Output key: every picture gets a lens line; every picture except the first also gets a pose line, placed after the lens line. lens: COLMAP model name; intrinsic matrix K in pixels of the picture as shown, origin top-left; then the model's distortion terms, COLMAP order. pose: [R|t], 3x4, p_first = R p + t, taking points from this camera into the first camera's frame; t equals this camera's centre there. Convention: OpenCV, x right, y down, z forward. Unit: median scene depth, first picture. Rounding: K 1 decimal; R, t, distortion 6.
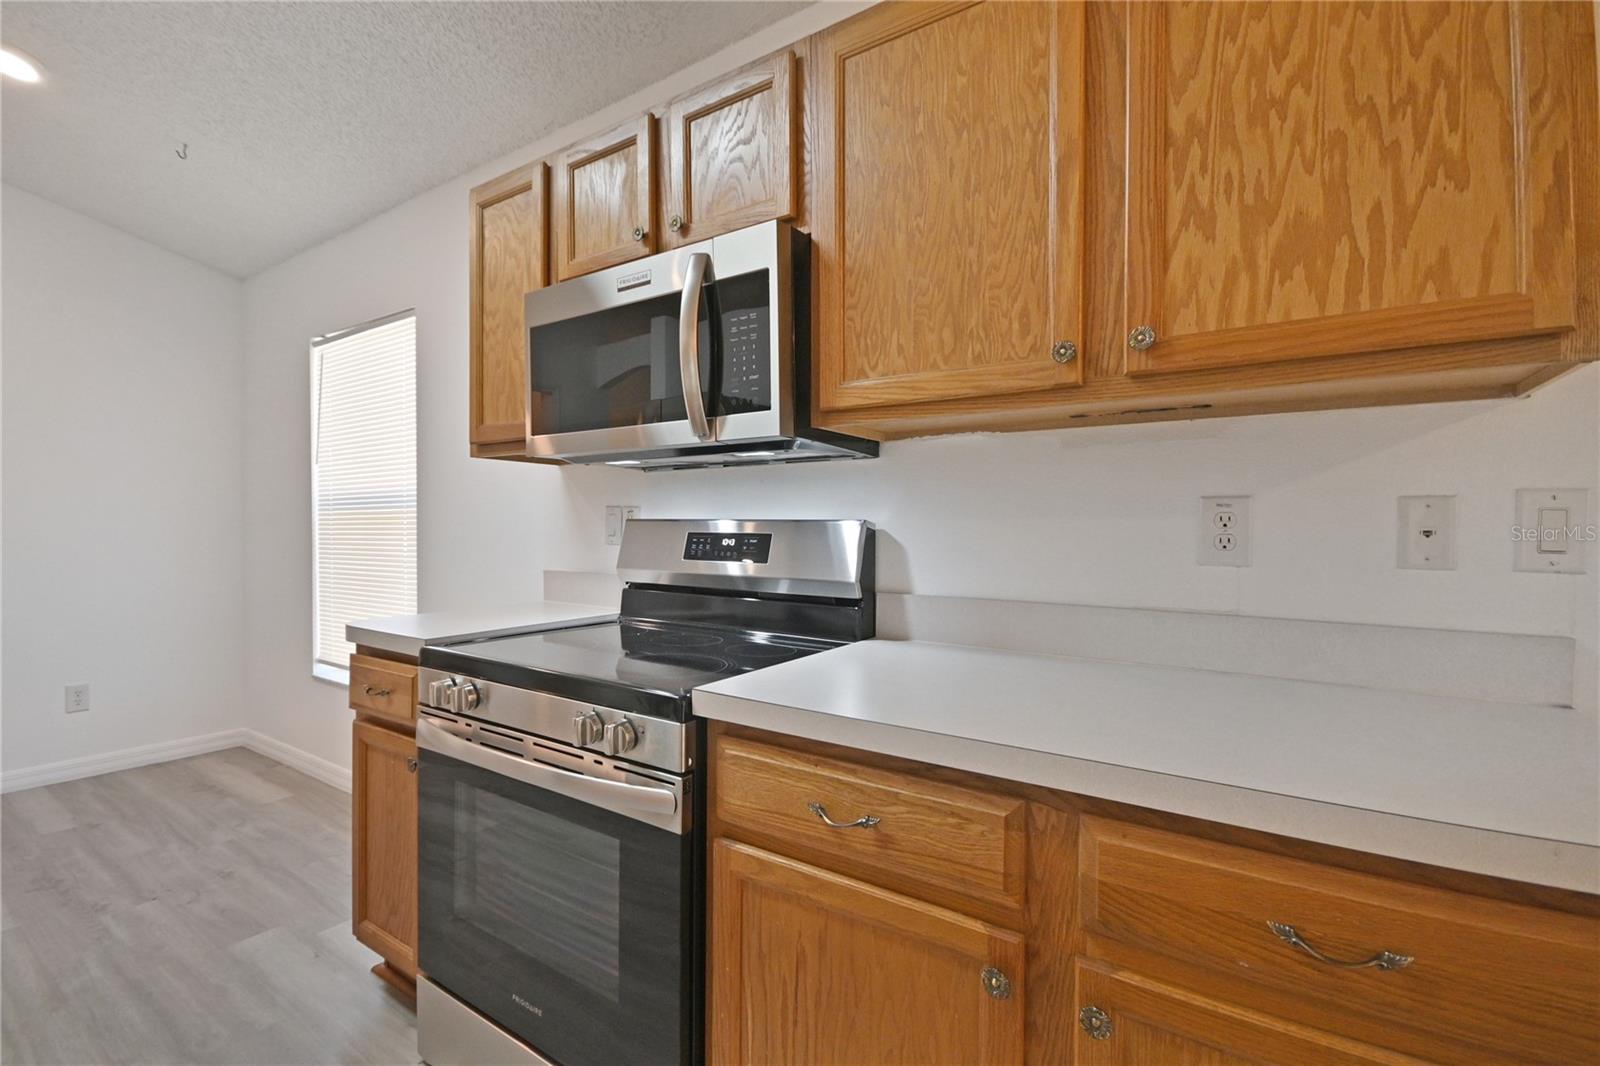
lens RADIAL K [[707.8, 0, 796.4], [0, 707.8, 535.8], [0, 0, 1]] dist [0.001794, -0.007611]
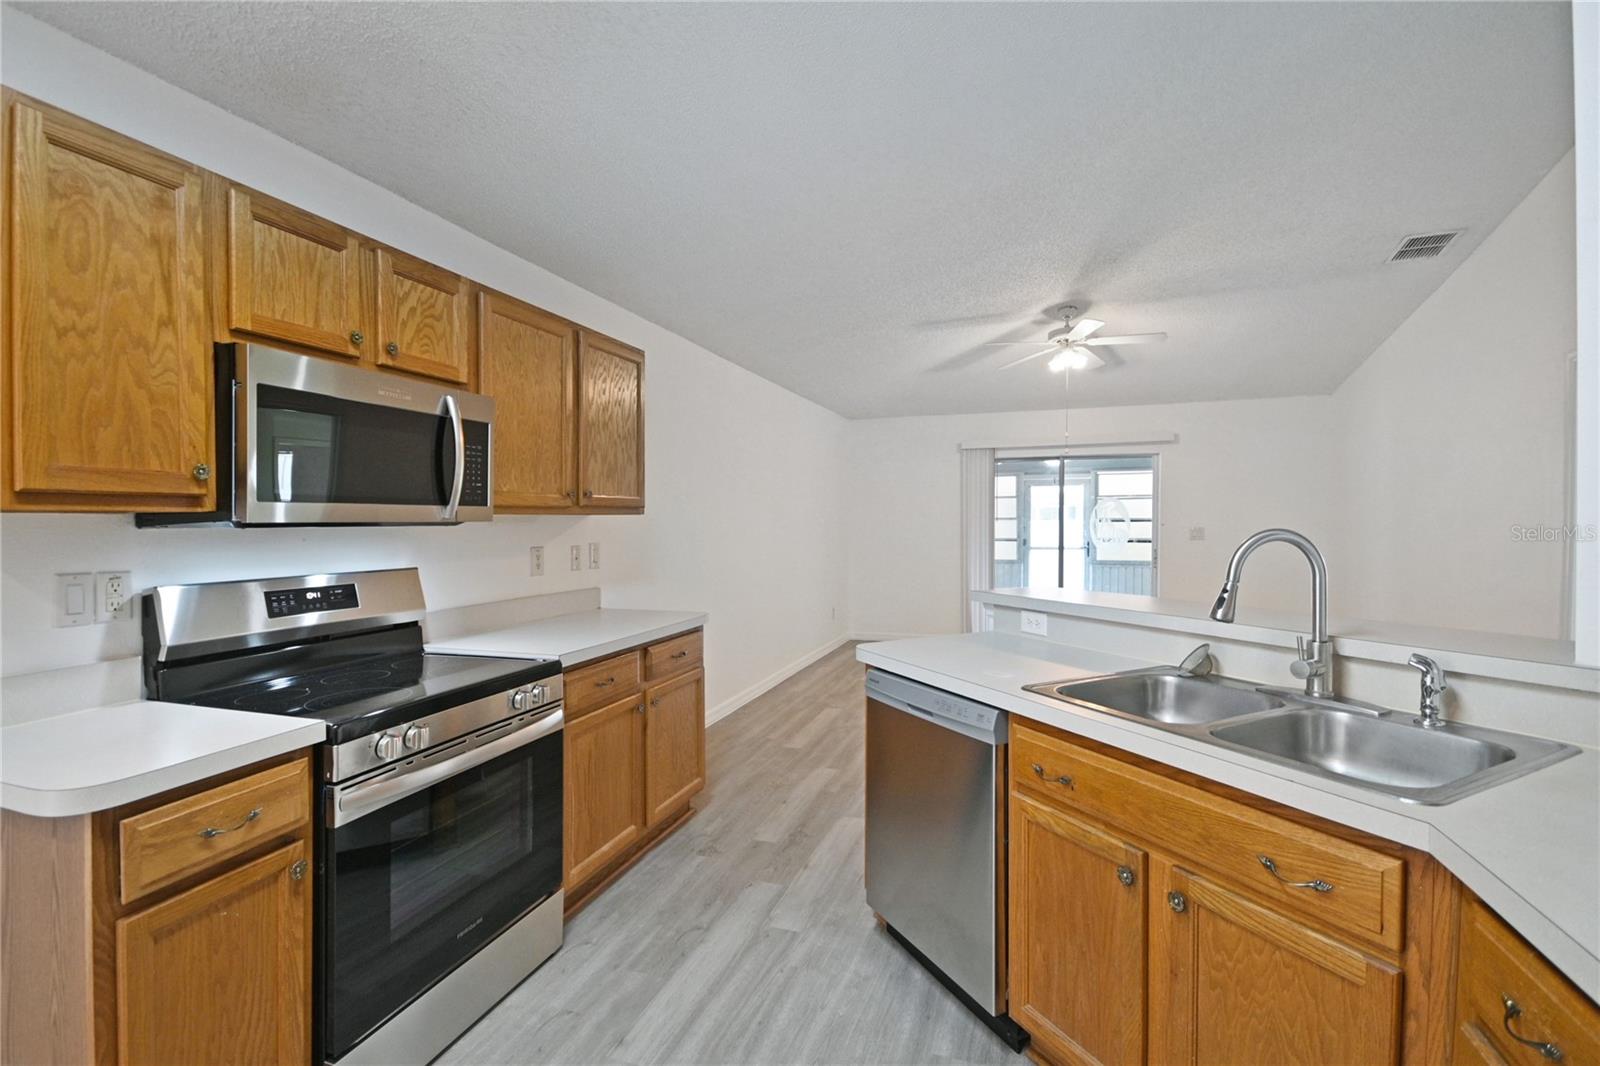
lens RADIAL K [[707.8, 0, 795.7], [0, 707.8, 548.9], [0, 0, 1]] dist [0.001794, -0.007611]
pose [[-0.244163, -0.042066, 0.968821, -1.380671], [0.017342, 0.998710, 0.047734, -0.106368], [-0.969579, 0.028456, -0.243119, 0.517476]]
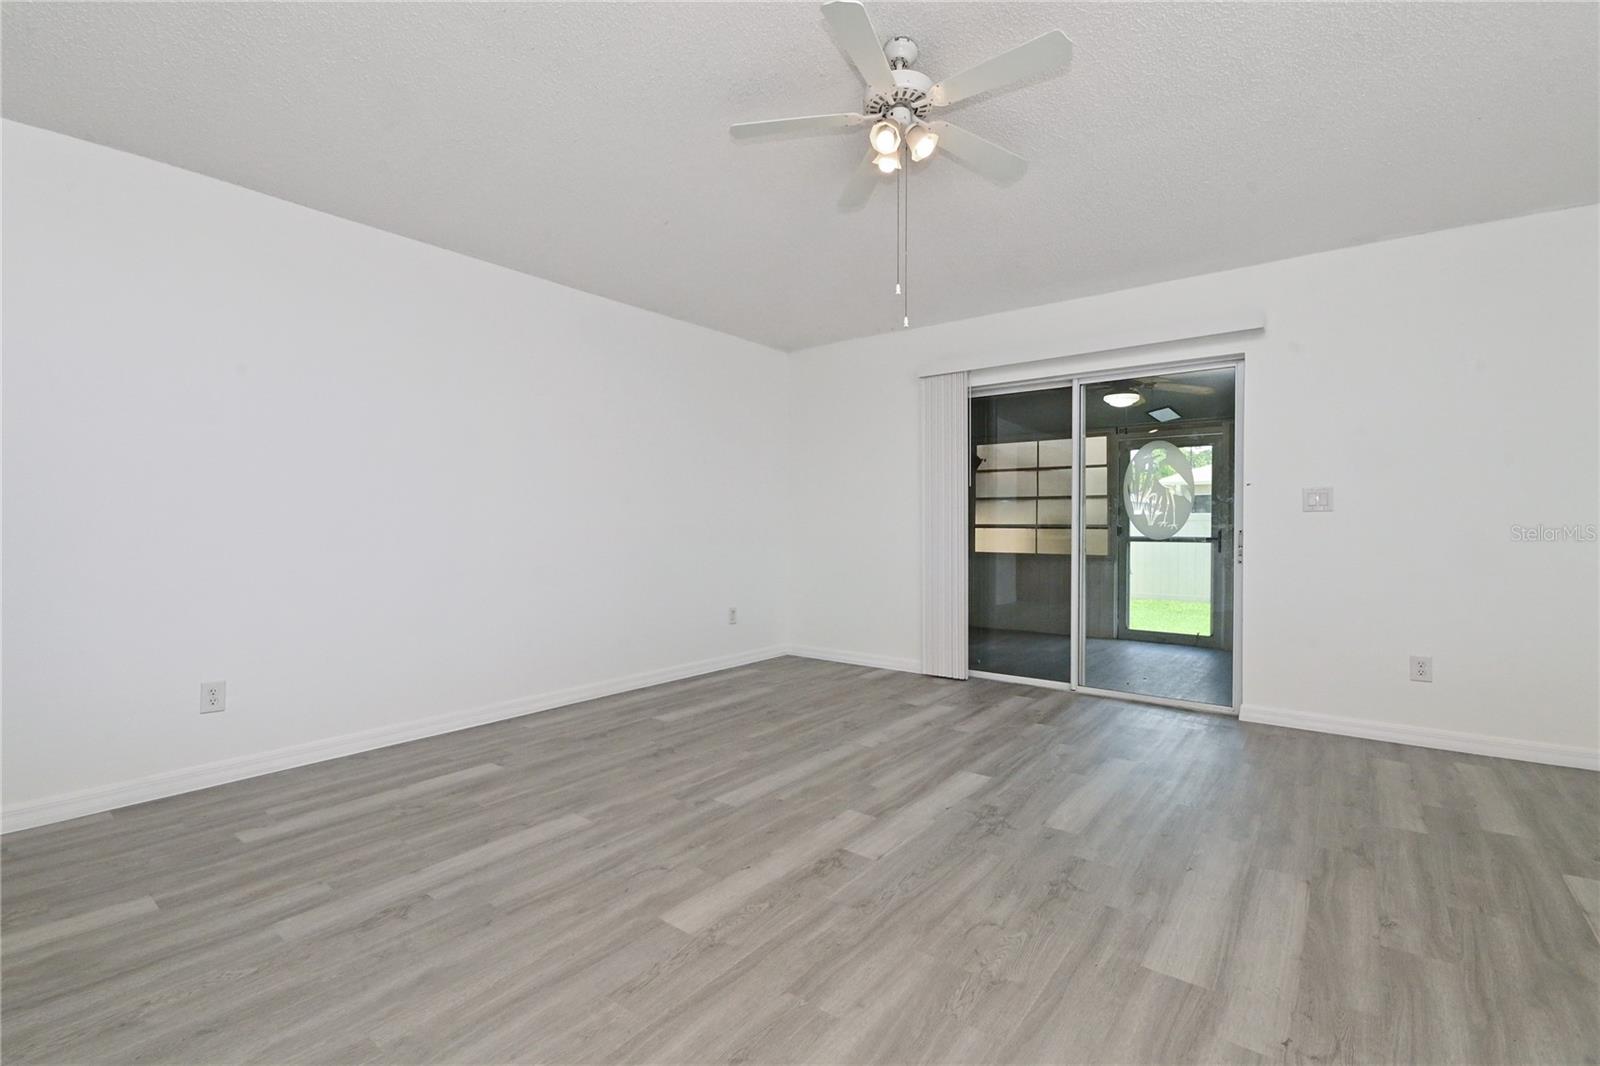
lens RADIAL K [[707.8, 0, 786.6], [0, 707.8, 527.4], [0, 0, 1]] dist [0.001794, -0.007611]
pose [[0.084277, -0.007373, 0.996415, -0.356658], [0.010079, 0.999928, 0.006546, 0.081455], [-0.996391, 0.009491, 0.084346, -1.161989]]
